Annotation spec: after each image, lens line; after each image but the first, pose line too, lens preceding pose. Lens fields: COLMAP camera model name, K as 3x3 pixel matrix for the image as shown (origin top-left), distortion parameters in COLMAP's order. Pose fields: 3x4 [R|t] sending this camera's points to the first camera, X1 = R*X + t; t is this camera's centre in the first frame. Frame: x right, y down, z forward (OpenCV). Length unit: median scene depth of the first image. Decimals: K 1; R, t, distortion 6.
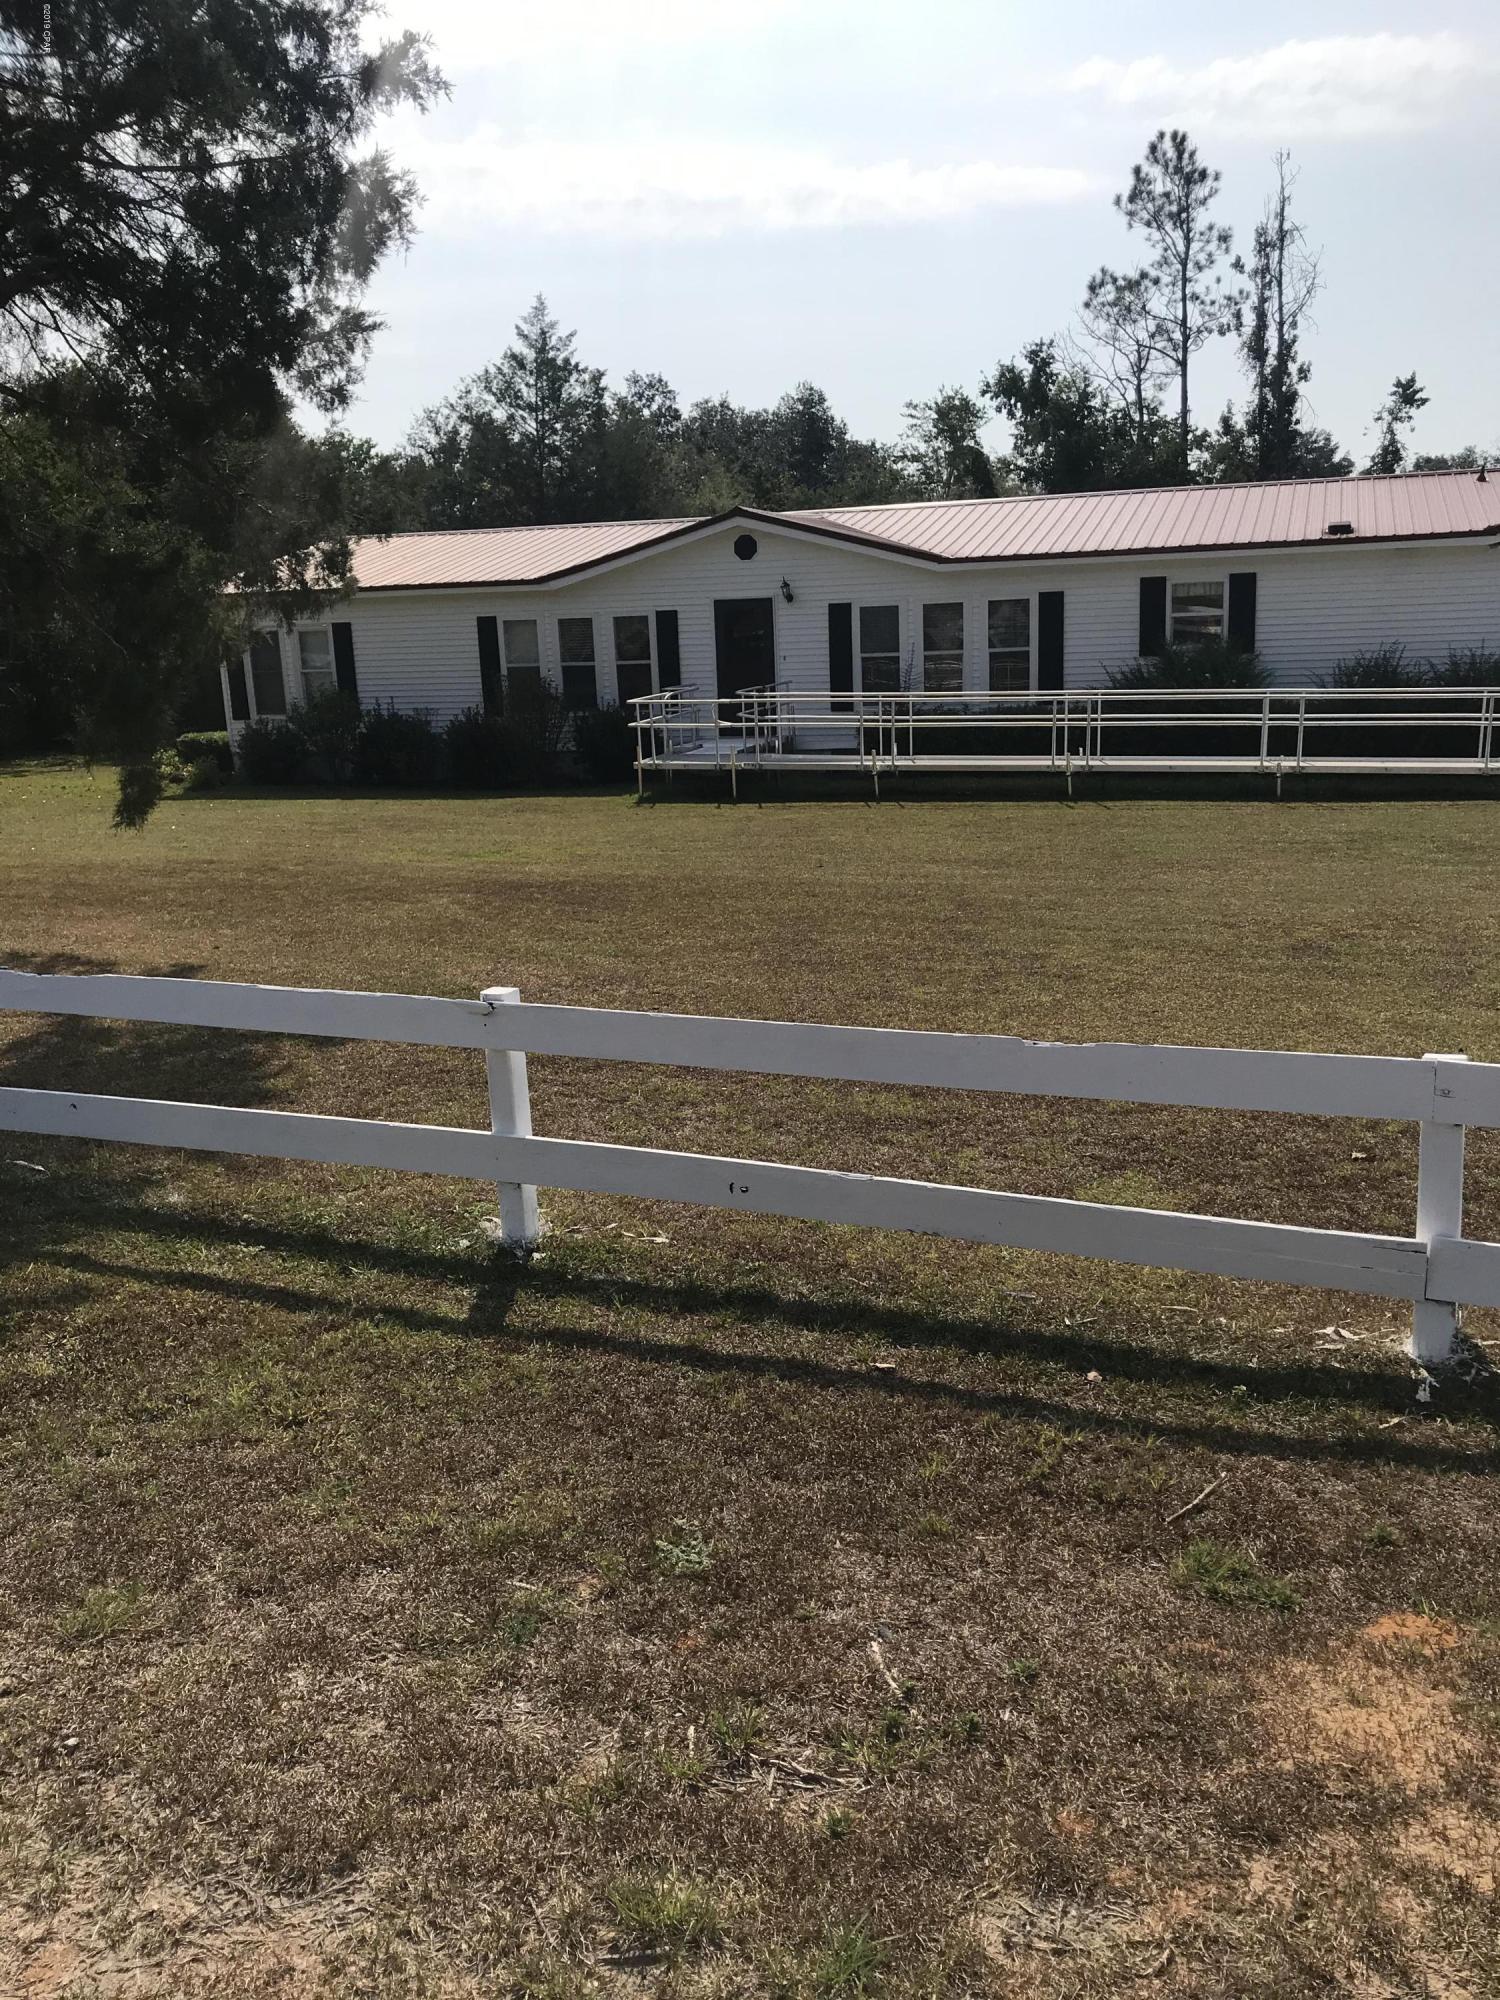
lens RADIAL K [[1591.7, 0, 750.0], [0, 1591.7, 1000.0], [0, 0, 1]] dist [-0.001518, -0.027869]
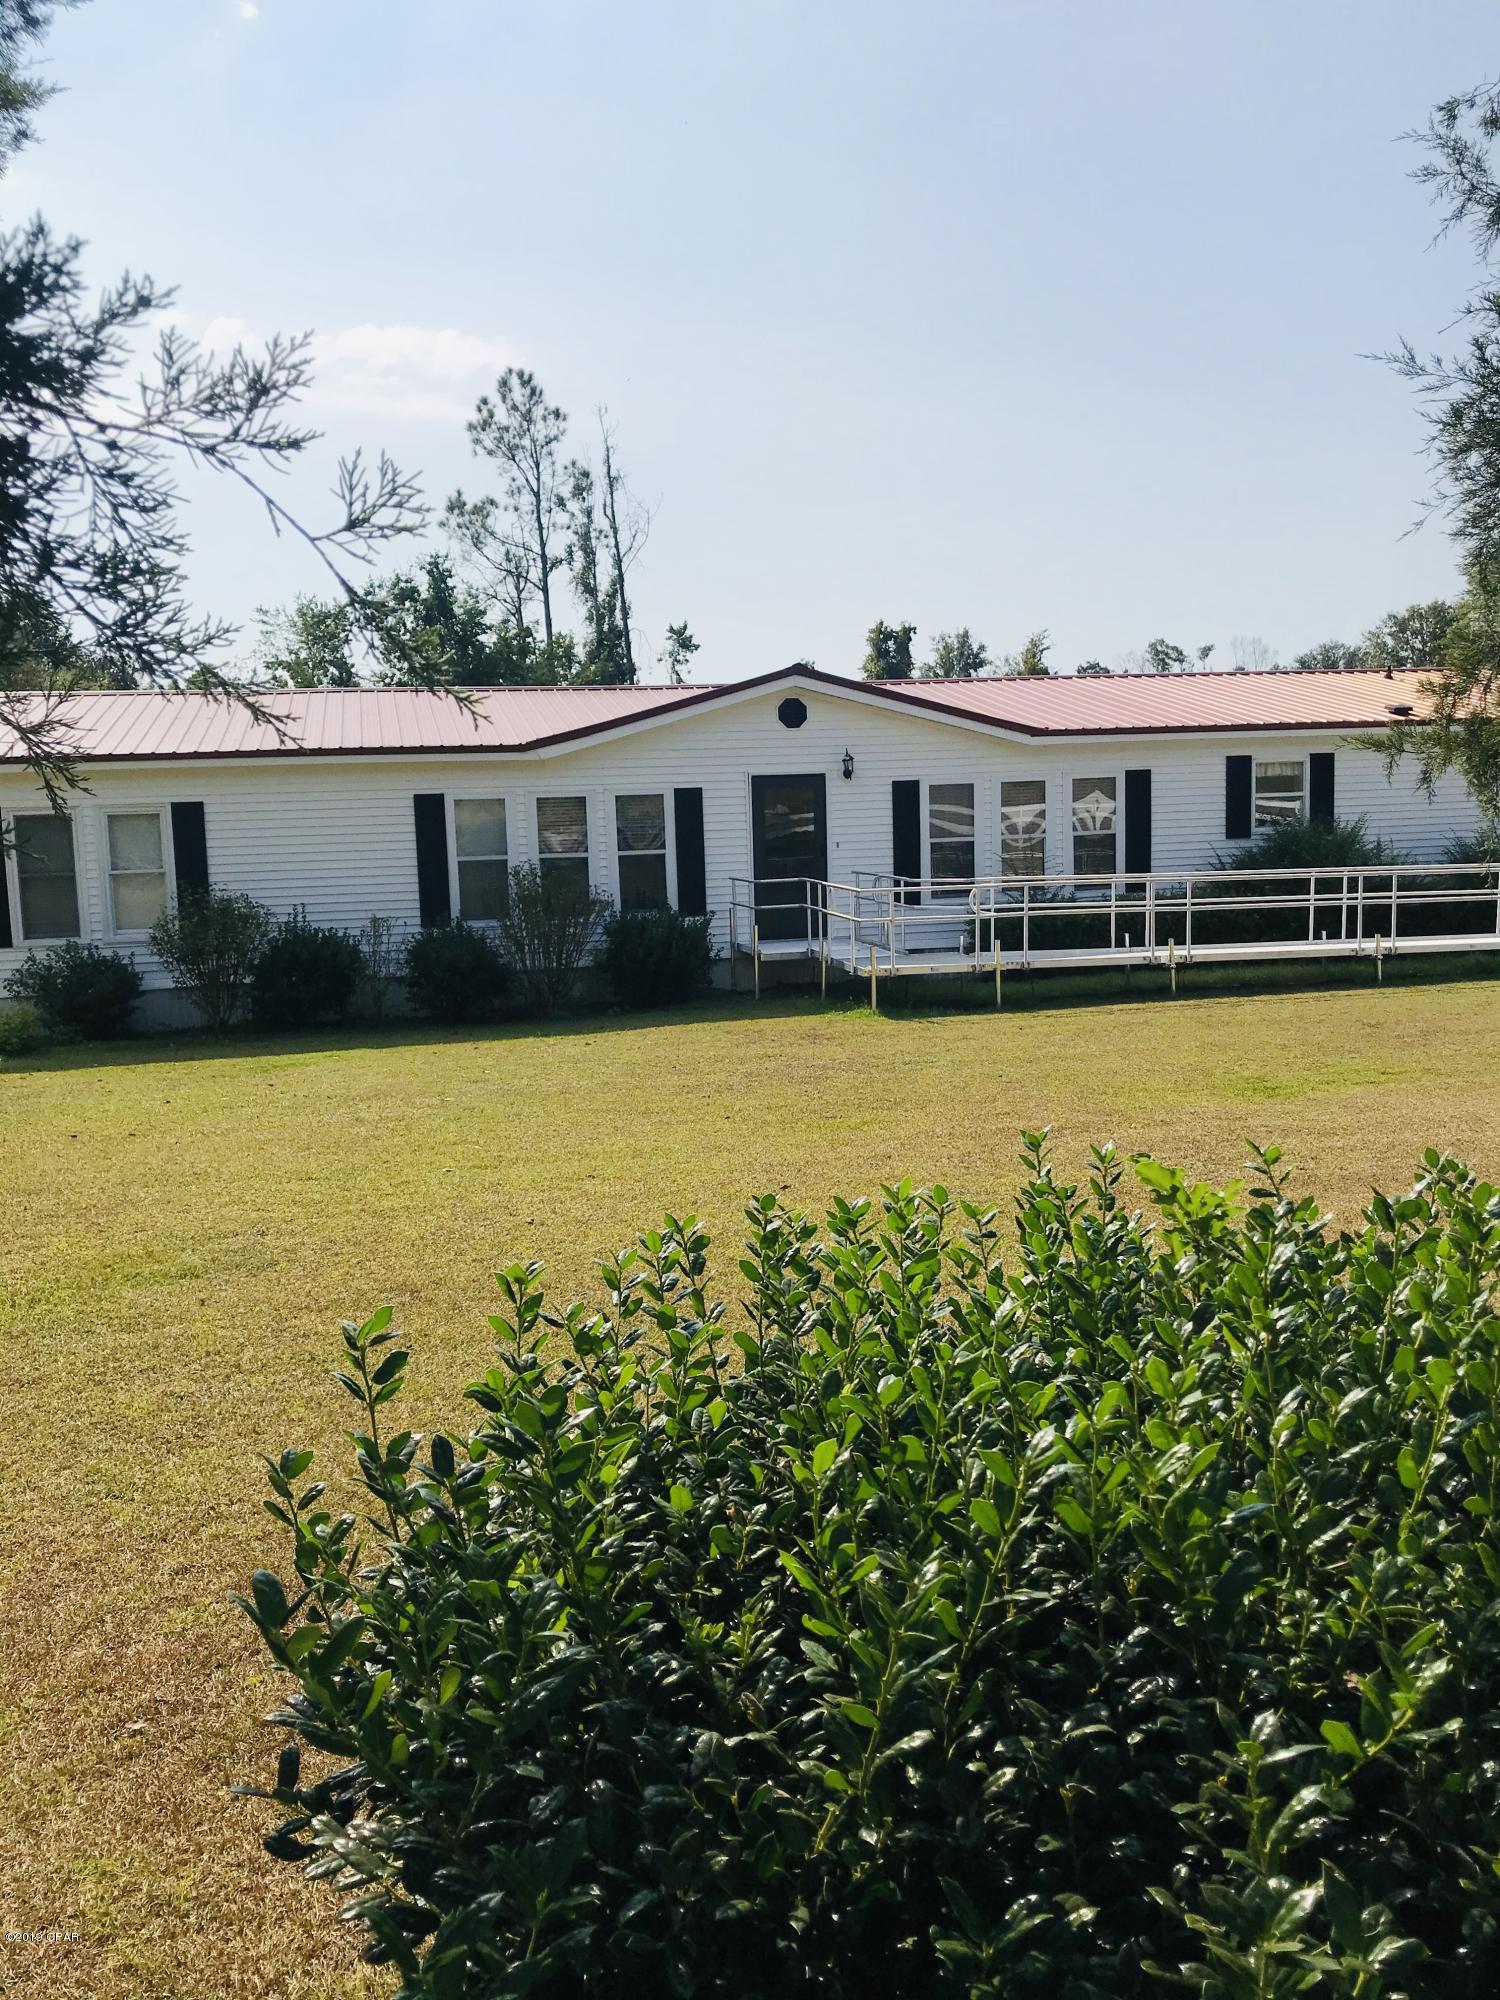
lens RADIAL K [[1591.7, 0, 750.0], [0, 1591.7, 1000.0], [0, 0, 1]] dist [-0.001518, -0.027869]
pose [[0.864627, -0.051798, 0.499737, -0.447693], [0.120329, 0.987072, -0.105879, -0.050790], [-0.487792, 0.151678, 0.859682, 0.316857]]
